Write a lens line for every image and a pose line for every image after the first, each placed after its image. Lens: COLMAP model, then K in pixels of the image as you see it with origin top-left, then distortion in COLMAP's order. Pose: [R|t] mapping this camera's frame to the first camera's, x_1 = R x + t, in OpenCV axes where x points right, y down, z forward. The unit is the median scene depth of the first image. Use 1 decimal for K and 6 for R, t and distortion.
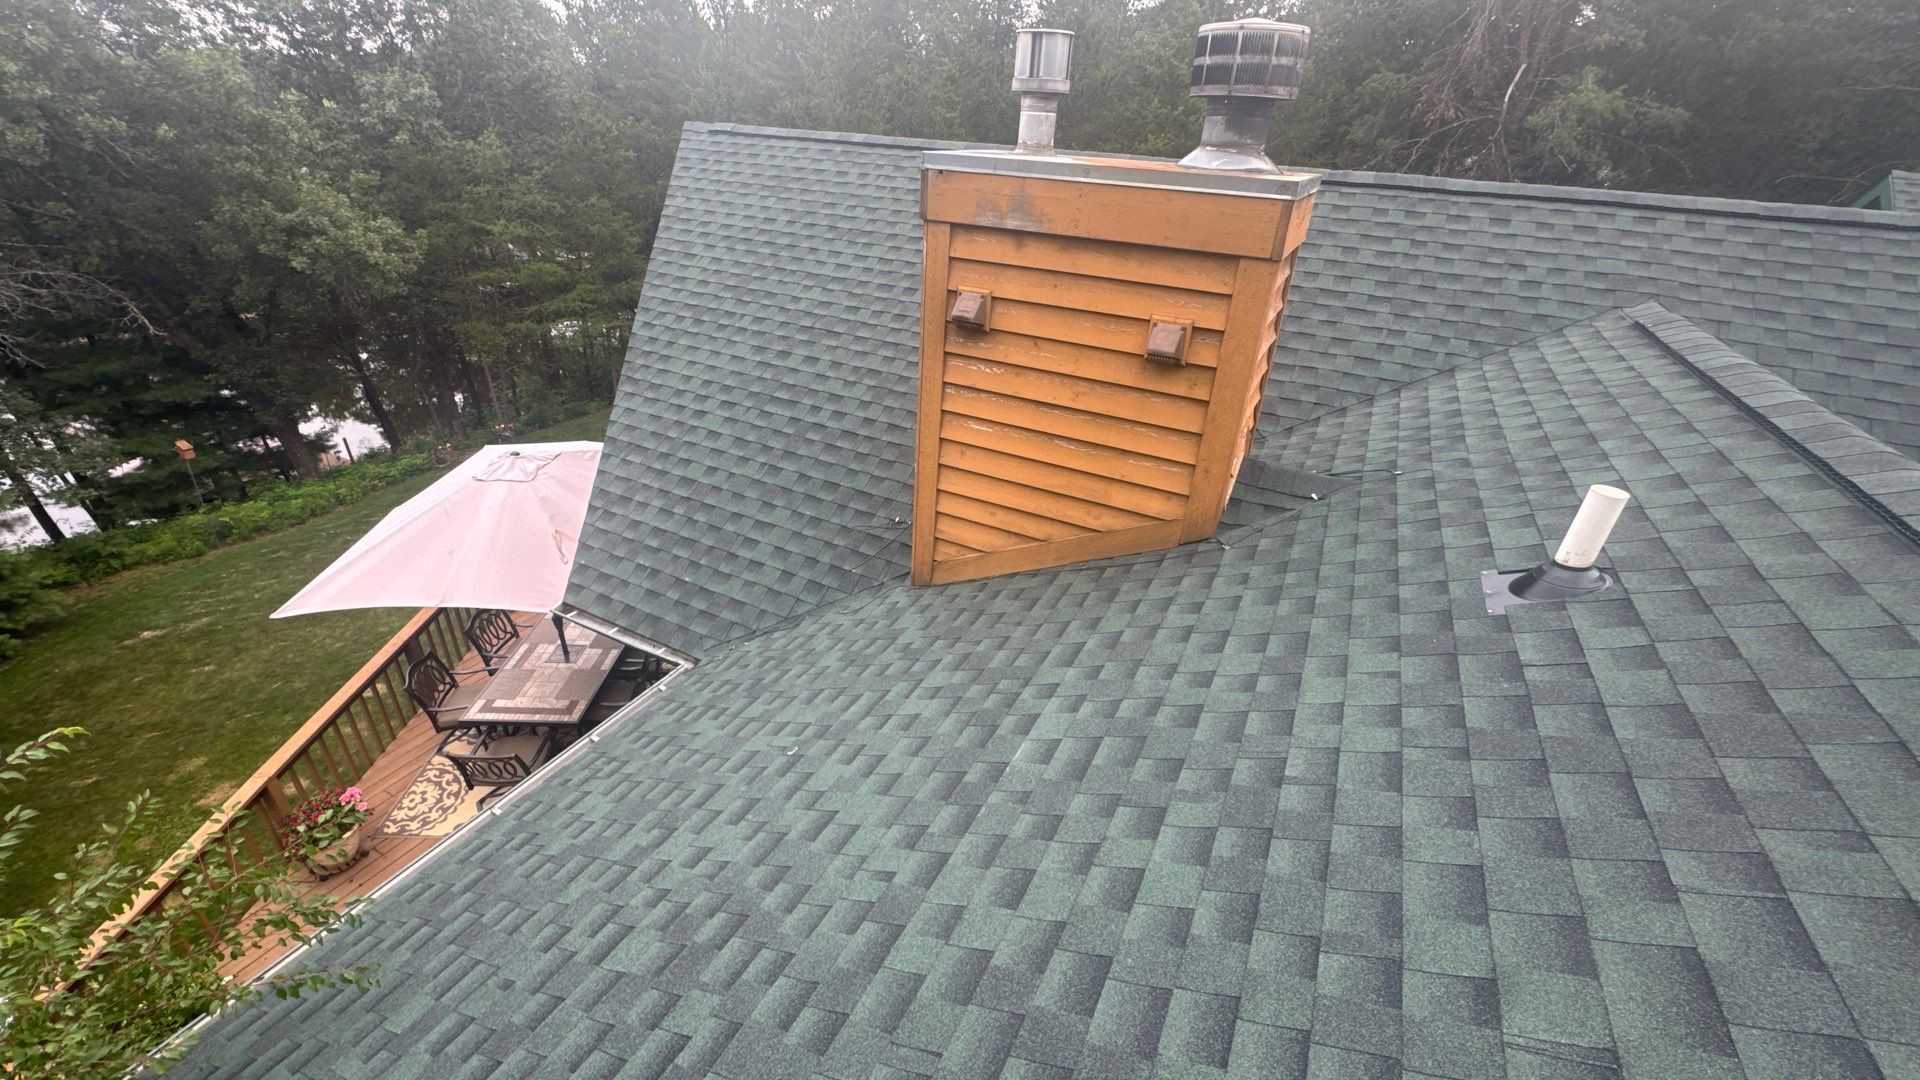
lens RADIAL K [[766.1, 0, 956.6], [0, 766.1, 539.7], [0, 0, 1]] dist [-0.001983, 0.000518]
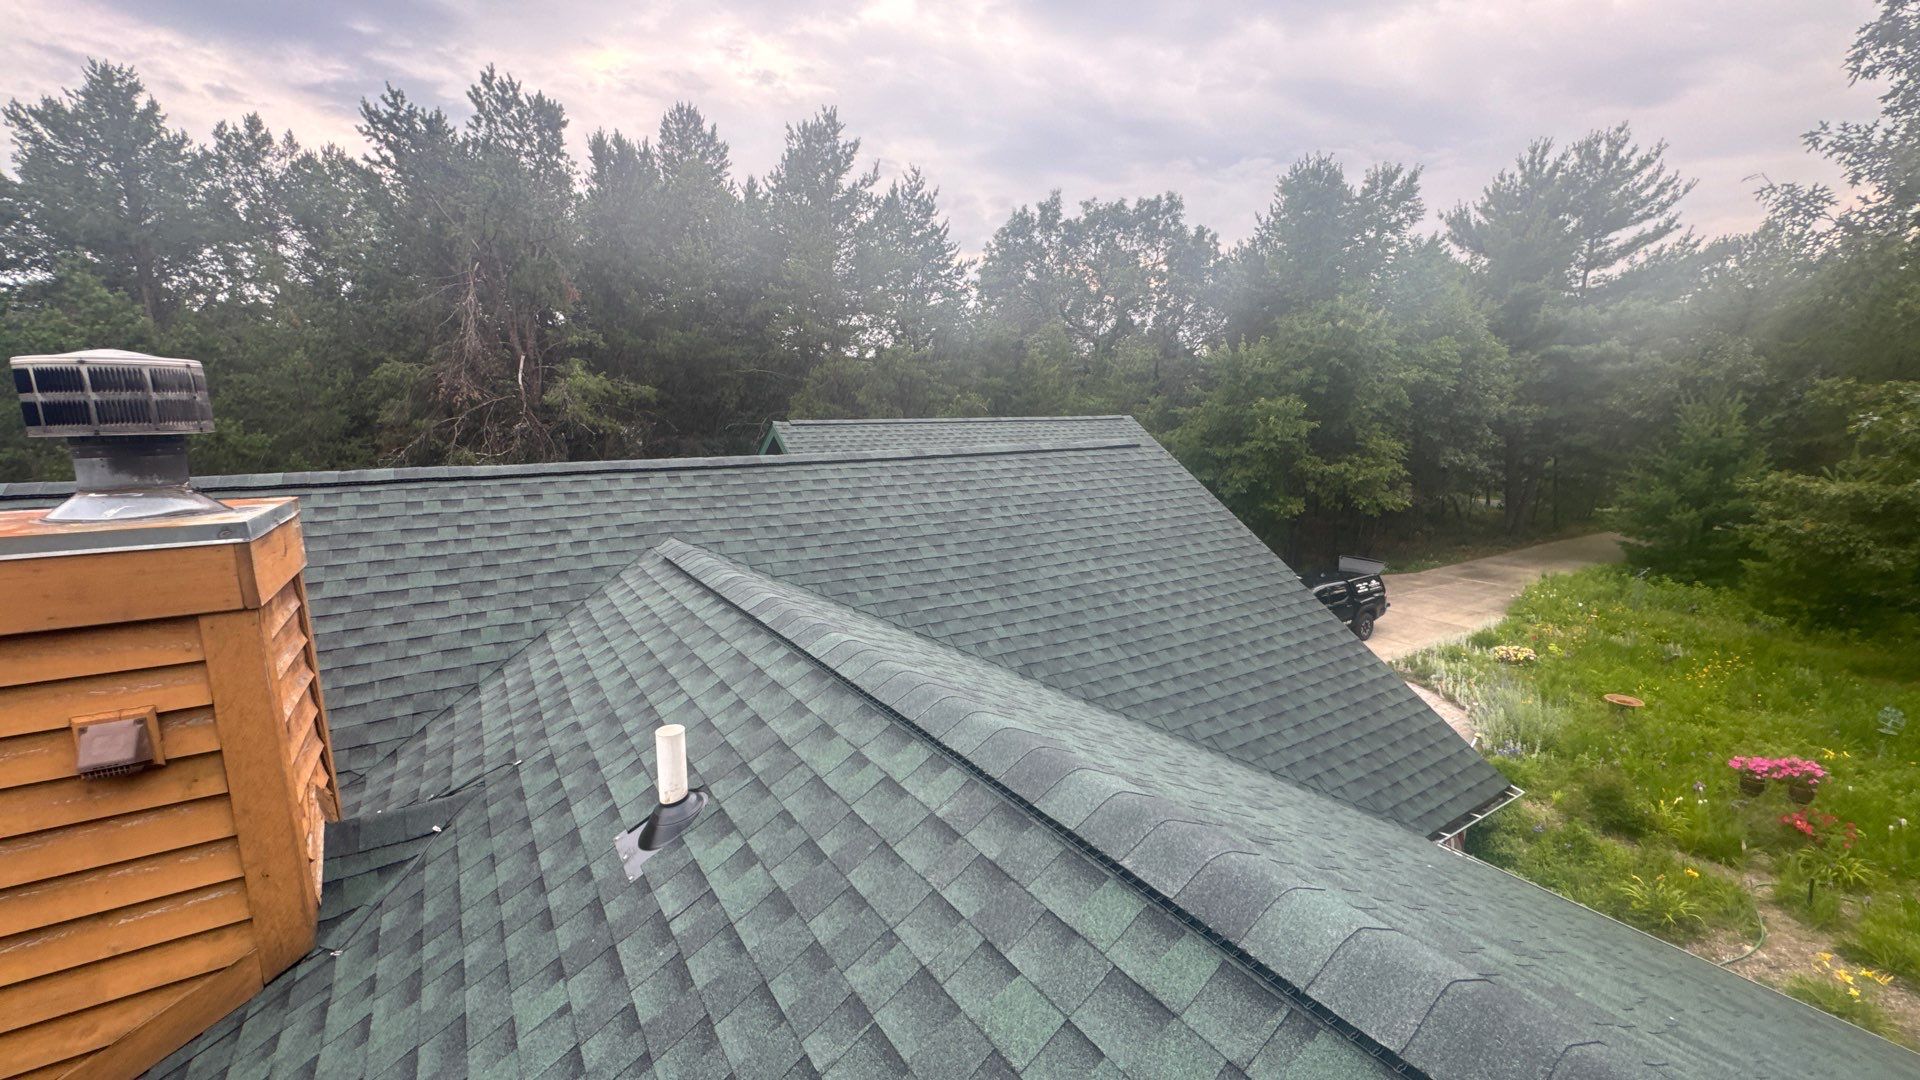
lens RADIAL K [[766.1, 0, 956.6], [0, 766.1, 539.7], [0, 0, 1]] dist [-0.001983, 0.000518]
pose [[0.494846, -0.197951, 0.846134, 0.092792], [0.447169, 0.892900, -0.052628, -0.041017], [-0.745095, 0.404408, 0.530366, -0.030994]]
